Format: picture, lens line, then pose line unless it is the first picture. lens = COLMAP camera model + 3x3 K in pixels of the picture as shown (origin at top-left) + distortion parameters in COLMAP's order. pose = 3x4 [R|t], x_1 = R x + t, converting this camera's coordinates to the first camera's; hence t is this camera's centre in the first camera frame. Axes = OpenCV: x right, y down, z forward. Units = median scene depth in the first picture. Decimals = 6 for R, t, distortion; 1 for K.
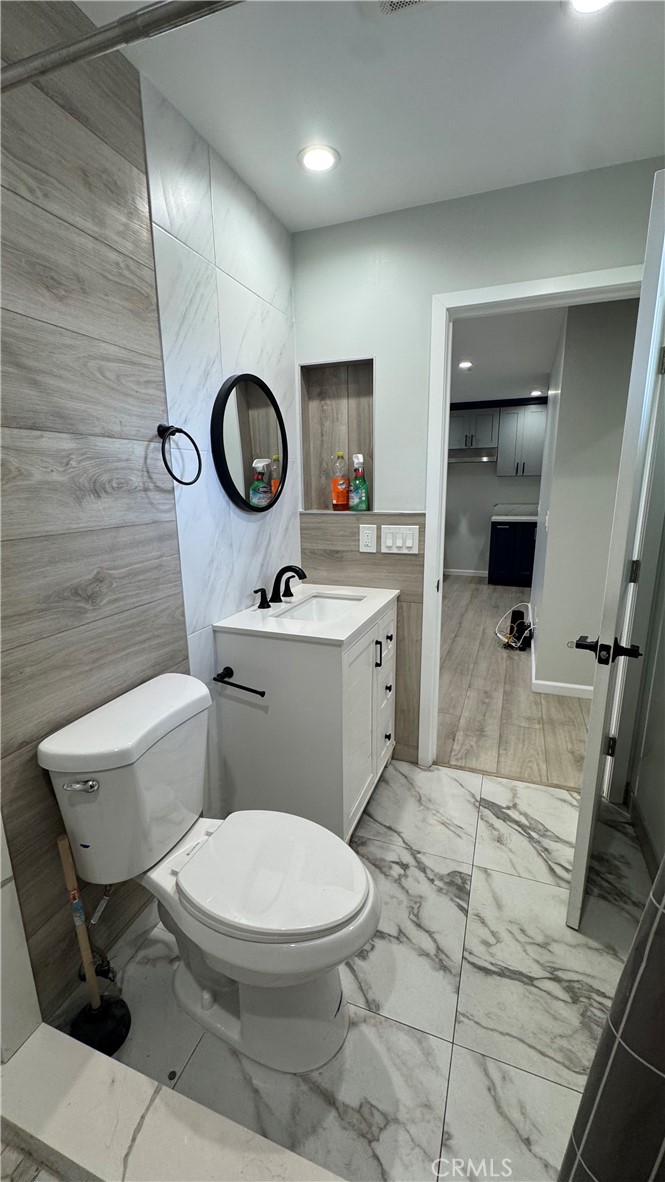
lens RADIAL K [[468.5, 0, 328.0], [0, 468.5, 593.4], [0, 0, 1]] dist [-0.005443, 0.000952]
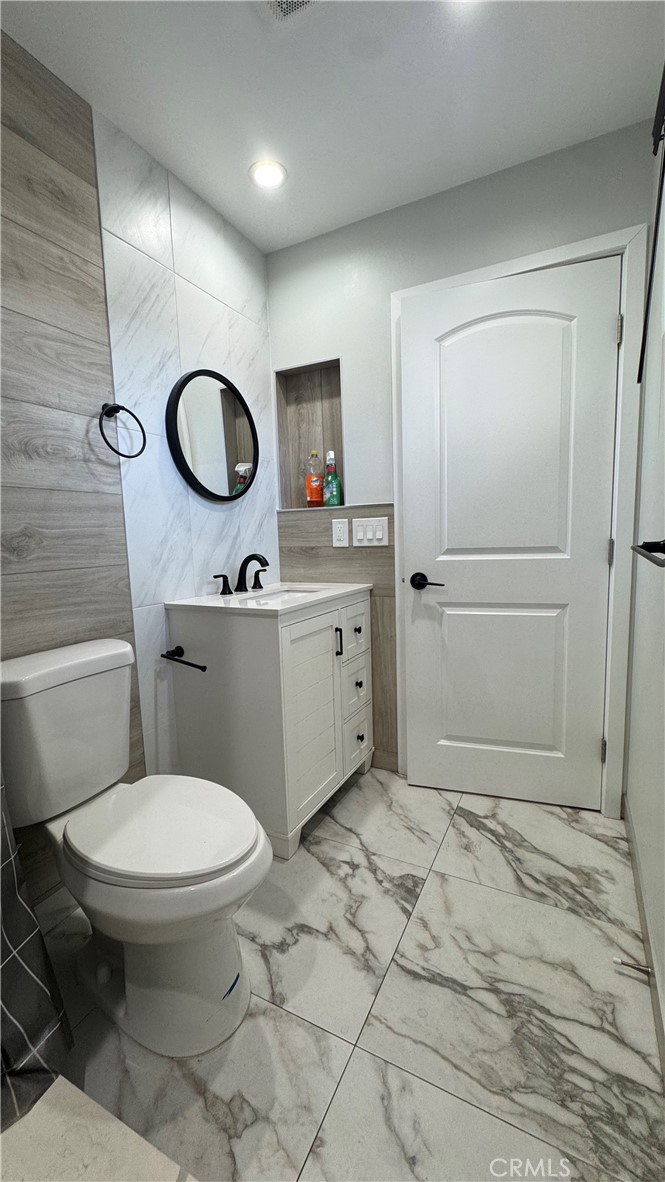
lens RADIAL K [[468.5, 0, 328.0], [0, 468.5, 593.6], [0, 0, 1]] dist [-0.005443, 0.000952]
pose [[0.993681, -0.003364, -0.112192, 0.259039], [-0.008312, 0.994601, -0.103442, 0.174148], [0.111934, 0.103721, 0.988288, 0.035701]]
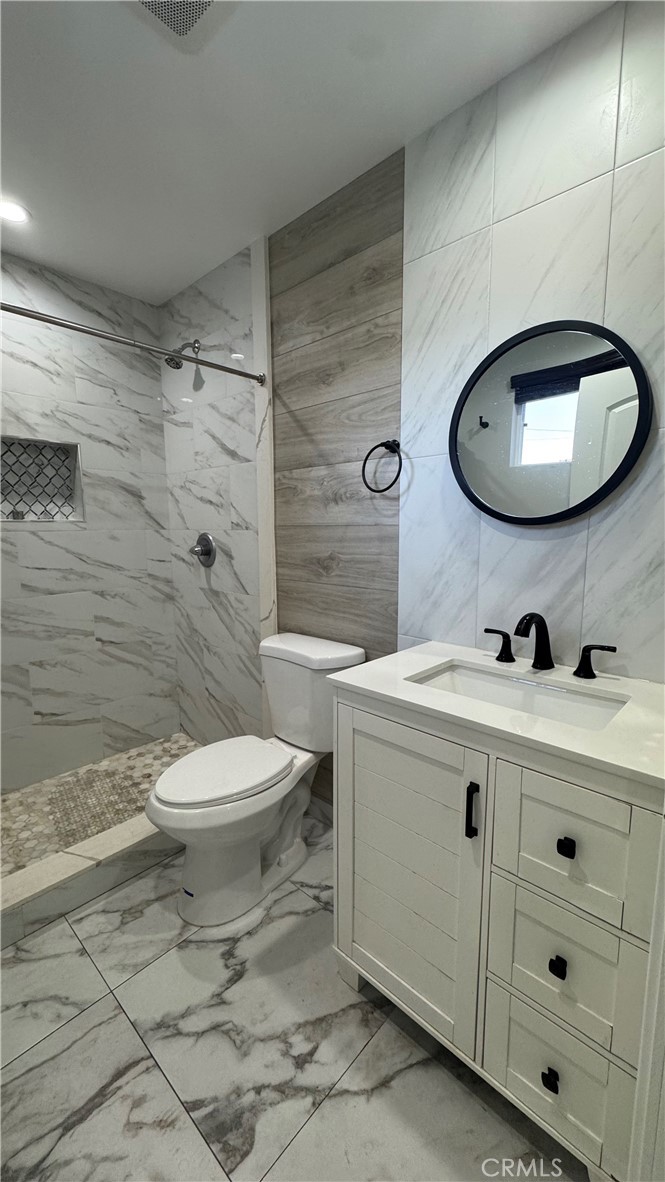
lens RADIAL K [[468.5, 0, 339.9], [0, 468.5, 592.7], [0, 0, 1]] dist [-0.005443, 0.000952]
pose [[-0.357992, 0.148696, -0.921809, 0.770823], [-0.203497, 0.951082, 0.232448, -0.237018], [0.911280, 0.270799, -0.310221, 1.283599]]
